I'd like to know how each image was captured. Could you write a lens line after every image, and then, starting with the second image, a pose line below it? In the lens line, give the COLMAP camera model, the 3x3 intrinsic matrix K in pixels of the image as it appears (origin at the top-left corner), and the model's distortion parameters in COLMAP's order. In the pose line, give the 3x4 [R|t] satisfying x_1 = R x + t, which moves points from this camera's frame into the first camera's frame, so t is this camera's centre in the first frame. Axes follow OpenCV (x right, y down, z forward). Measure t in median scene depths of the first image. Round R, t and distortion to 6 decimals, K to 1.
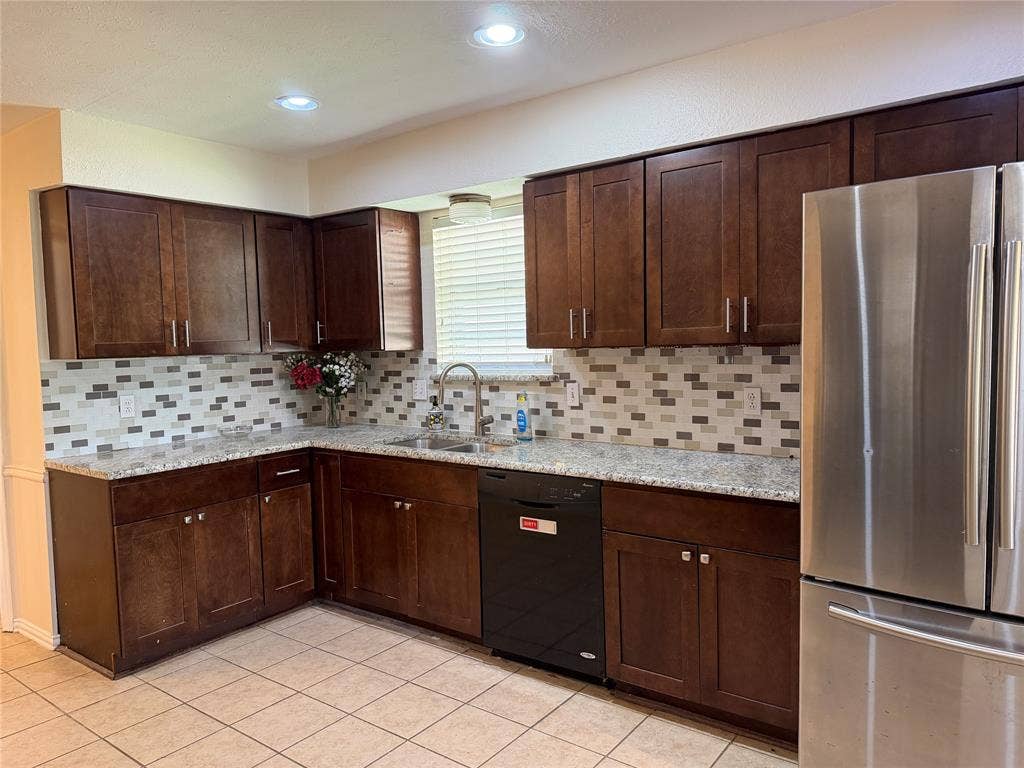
lens RADIAL K [[722.2, 0, 512.0], [0, 722.2, 384.0], [0, 0, 1]] dist [0.119968, -0.181419]
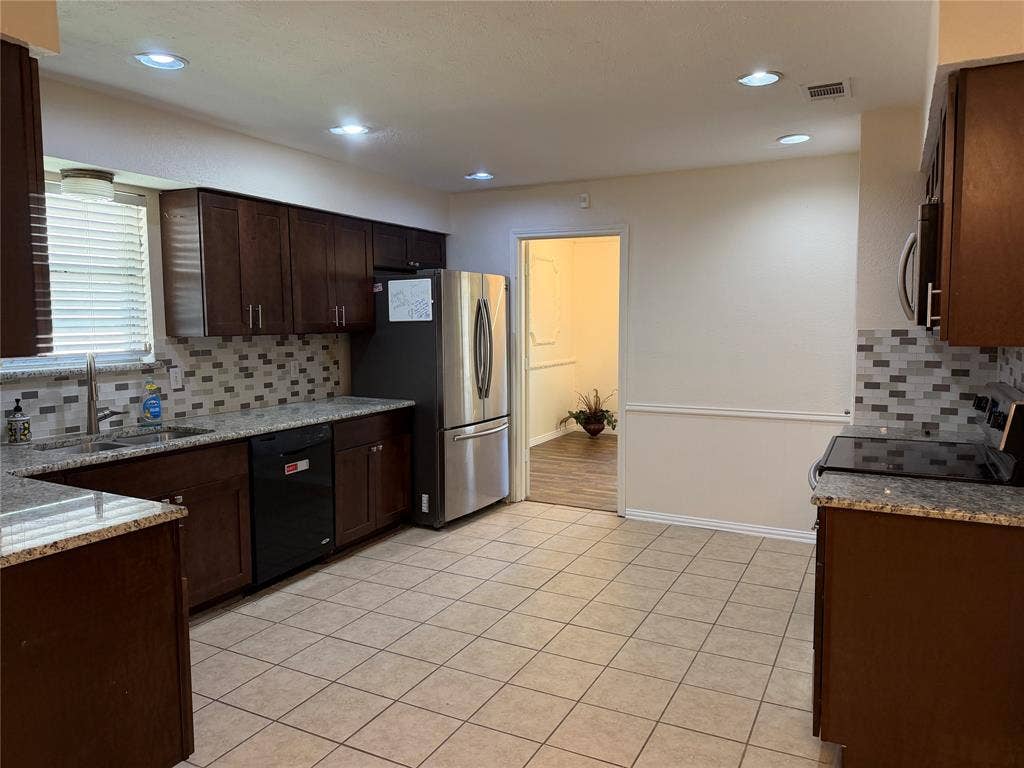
lens RADIAL K [[718.1, 0, 512.4], [0, 718.1, 387.8], [0, 0, 1]] dist [0.053406, -0.061955]
pose [[-0.169076, -0.070406, 0.983085, -1.208711], [0.066317, 0.994372, 0.082620, -0.031715], [-0.983369, 0.079164, -0.163455, 0.735199]]
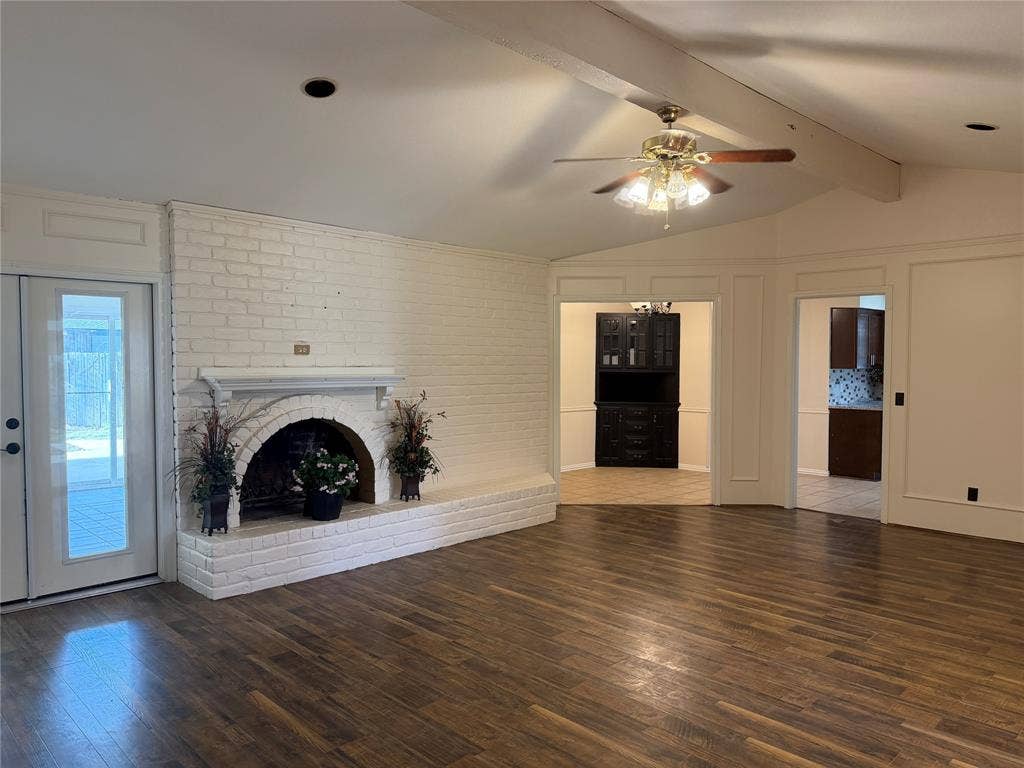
lens RADIAL K [[718.1, 0, 512.4], [0, 718.1, 387.8], [0, 0, 1]] dist [0.053406, -0.061955]
pose [[0.989364, 0.034850, -0.141222, -0.798802], [-0.037307, 0.999194, -0.014784, 0.149530], [0.140593, 0.019896, 0.989868, -2.507450]]
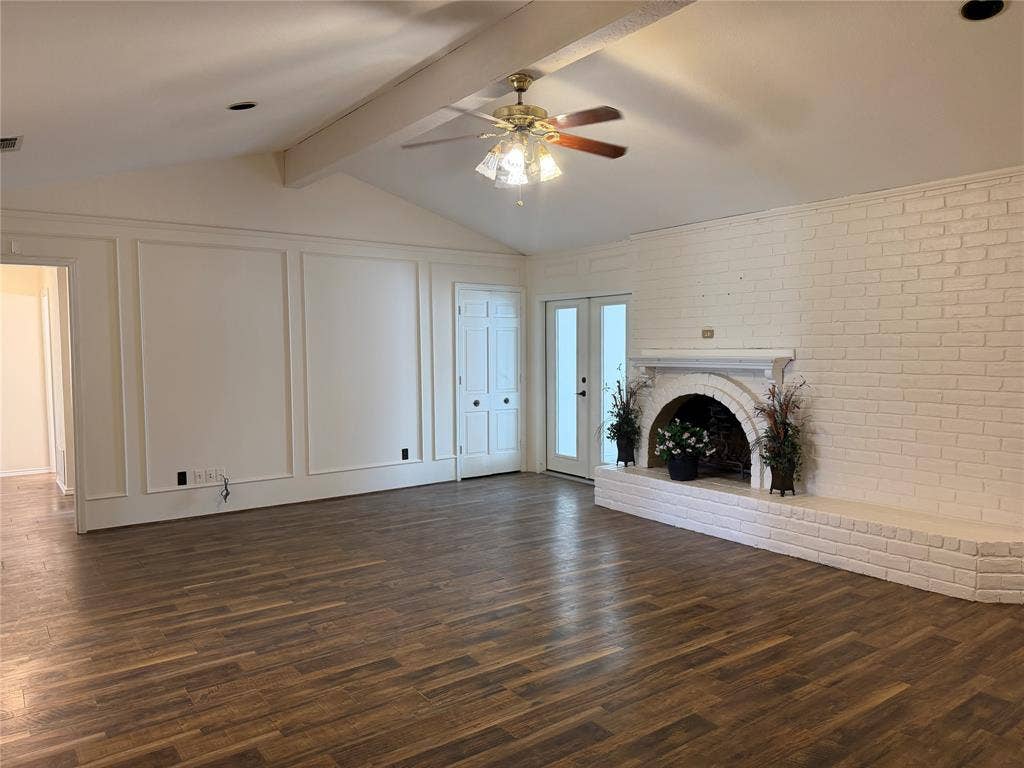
lens RADIAL K [[718.1, 0, 512.4], [0, 718.1, 387.8], [0, 0, 1]] dist [0.053406, -0.061955]
pose [[-0.279149, 0.083894, -0.956576, 1.184564], [-0.043770, 0.994029, 0.099952, -0.041058], [0.959250, 0.069771, -0.273810, 0.038178]]
